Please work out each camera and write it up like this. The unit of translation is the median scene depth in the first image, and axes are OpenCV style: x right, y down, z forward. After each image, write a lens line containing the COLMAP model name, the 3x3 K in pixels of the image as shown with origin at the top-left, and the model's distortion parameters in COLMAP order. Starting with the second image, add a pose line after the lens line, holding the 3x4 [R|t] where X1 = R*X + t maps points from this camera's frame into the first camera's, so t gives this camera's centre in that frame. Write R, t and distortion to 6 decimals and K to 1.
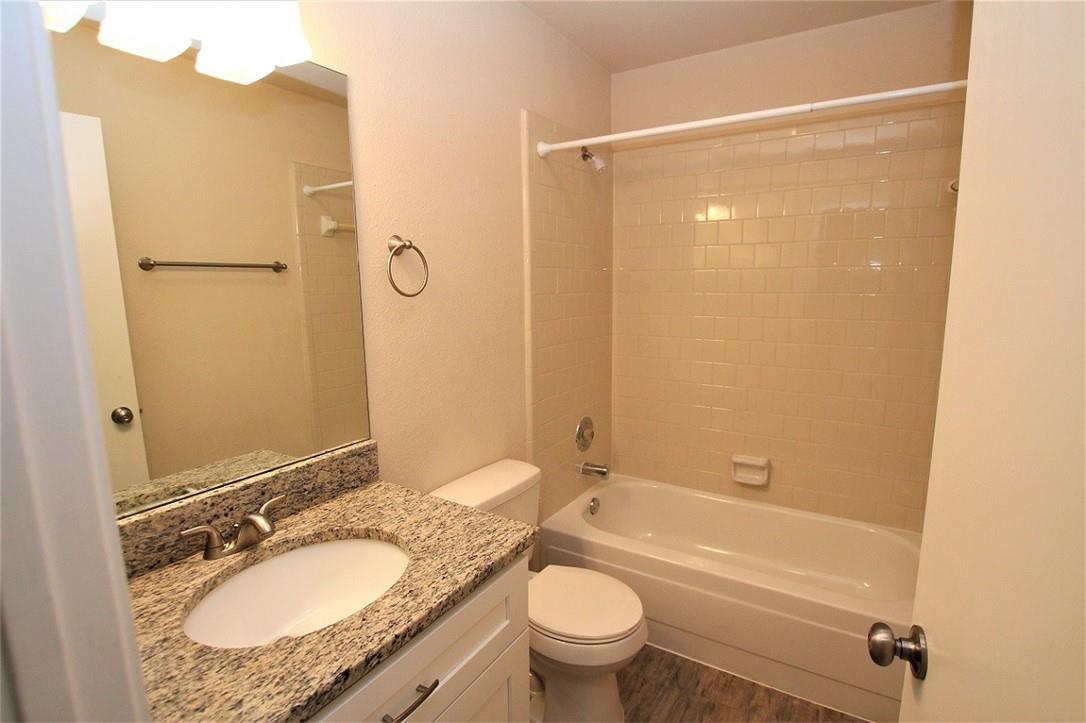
lens RADIAL K [[522.7, 0, 545.2], [0, 522.7, 362.0], [0, 0, 1]] dist [-0.026718, 0.002933]
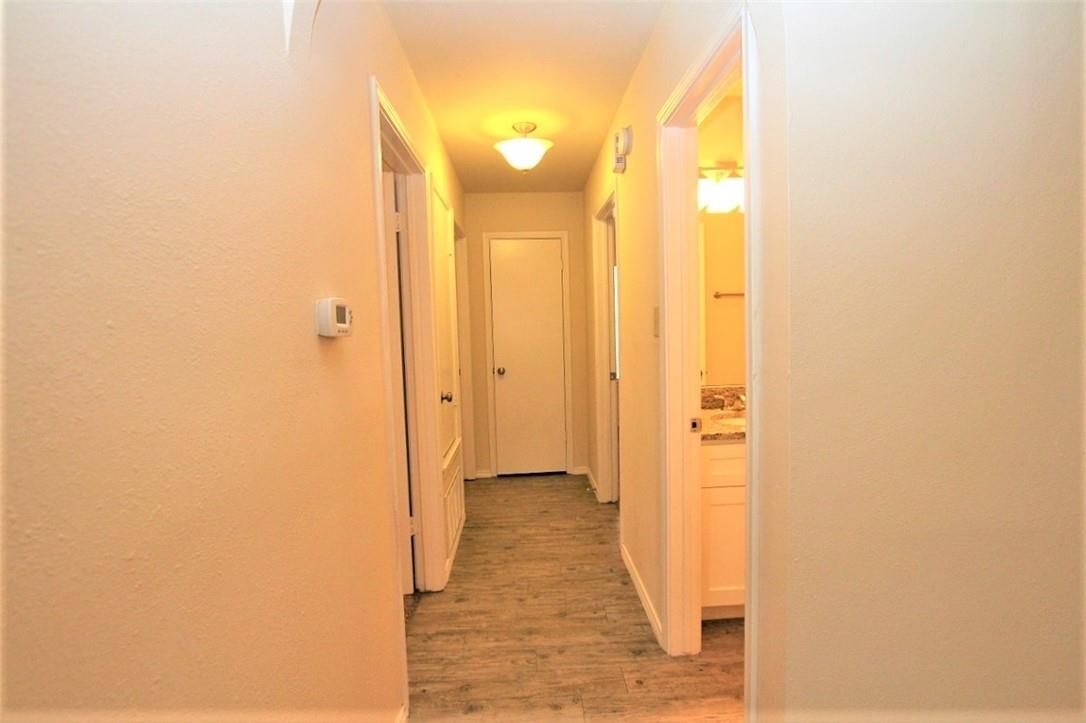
lens RADIAL K [[522.7, 0, 540.9], [0, 522.7, 362.9], [0, 0, 1]] dist [-0.026718, 0.002933]
pose [[0.545499, 0.056600, -0.836198, 0.918839], [-0.102214, 0.994762, 0.000652, 0.231786], [0.831855, 0.085115, 0.548427, -1.082085]]
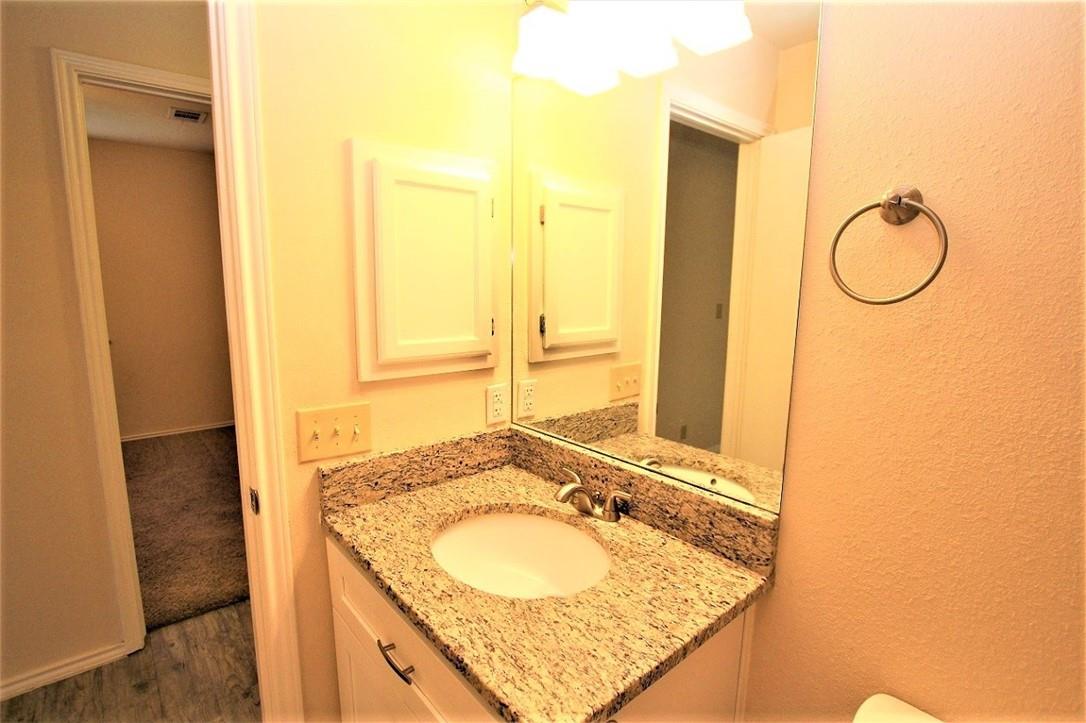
lens RADIAL K [[522.7, 0, 547.1], [0, 522.7, 360.5], [0, 0, 1]] dist [-0.026718, 0.002933]
pose [[-0.297391, 0.148511, -0.943135, 0.453583], [-0.157066, 0.966760, 0.201757, -0.169369], [0.941748, 0.208135, -0.264179, 1.154546]]
